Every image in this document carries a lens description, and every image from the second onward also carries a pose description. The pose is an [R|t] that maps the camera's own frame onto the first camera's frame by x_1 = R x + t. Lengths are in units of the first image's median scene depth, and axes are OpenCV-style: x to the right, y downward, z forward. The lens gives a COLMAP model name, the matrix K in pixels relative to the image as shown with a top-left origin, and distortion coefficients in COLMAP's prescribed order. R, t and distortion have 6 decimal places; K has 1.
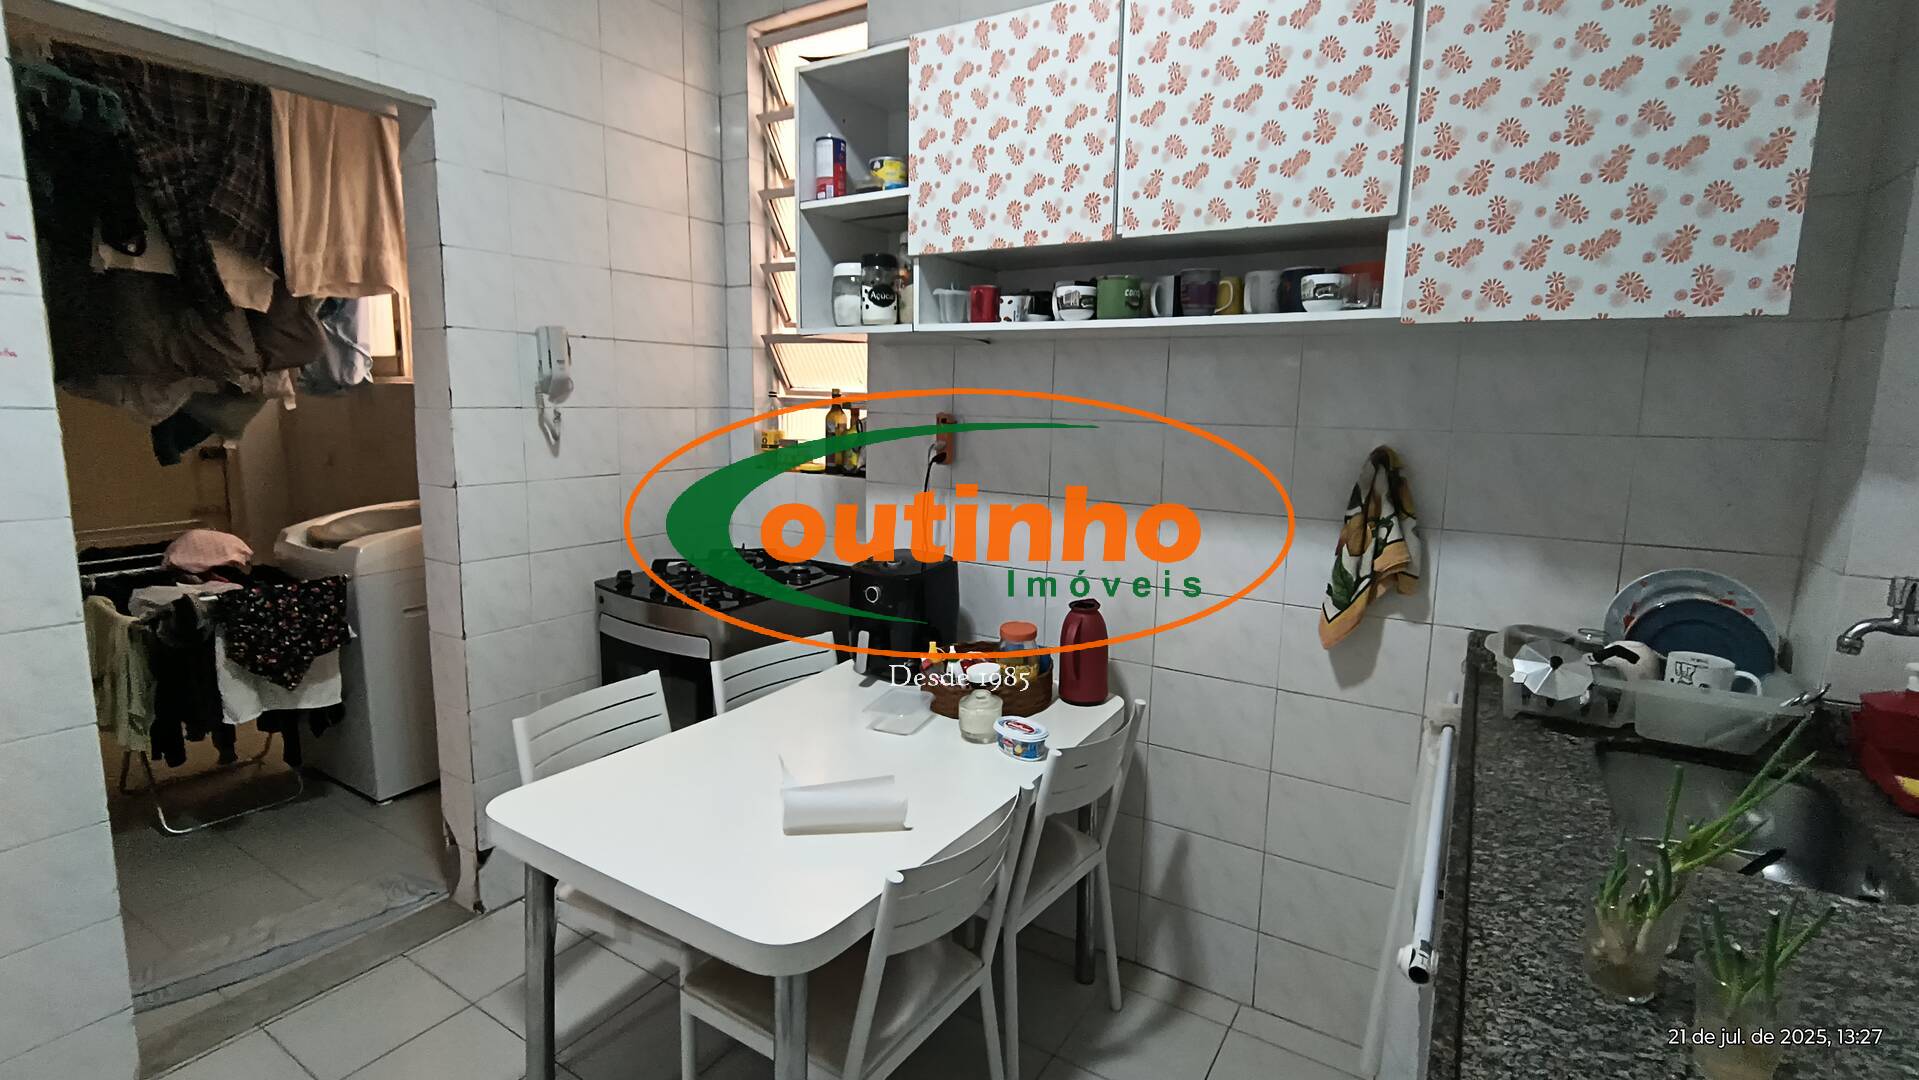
lens RADIAL K [[881.0, 0, 960.8], [0, 881.0, 531.3], [0, 0, 1]] dist [-0.002980, 0.002268]
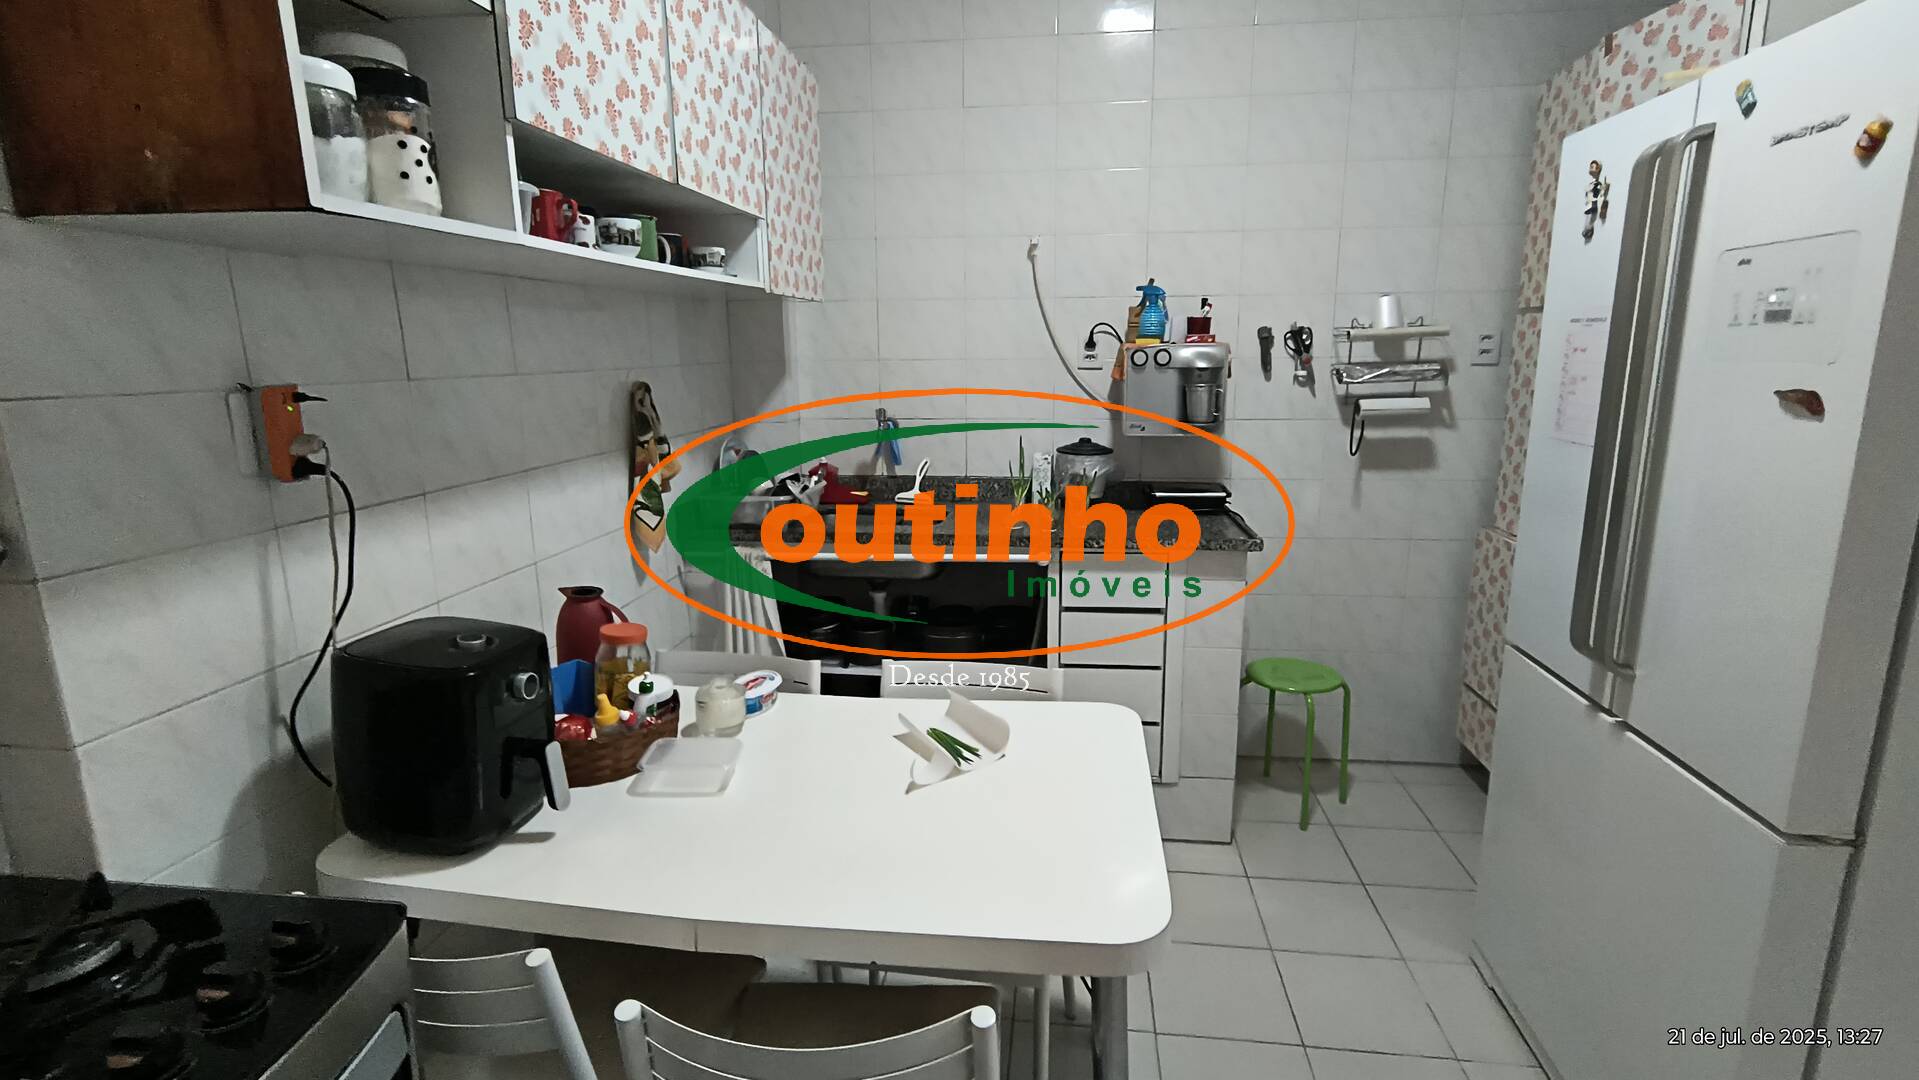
lens RADIAL K [[881.0, 0, 960.8], [0, 881.0, 531.3], [0, 0, 1]] dist [-0.002980, 0.002268]
pose [[-0.413060, -0.201180, 0.888205, -0.824396], [0.141888, 0.949169, 0.280974, -0.173764], [-0.899583, 0.242085, -0.363518, 1.050681]]
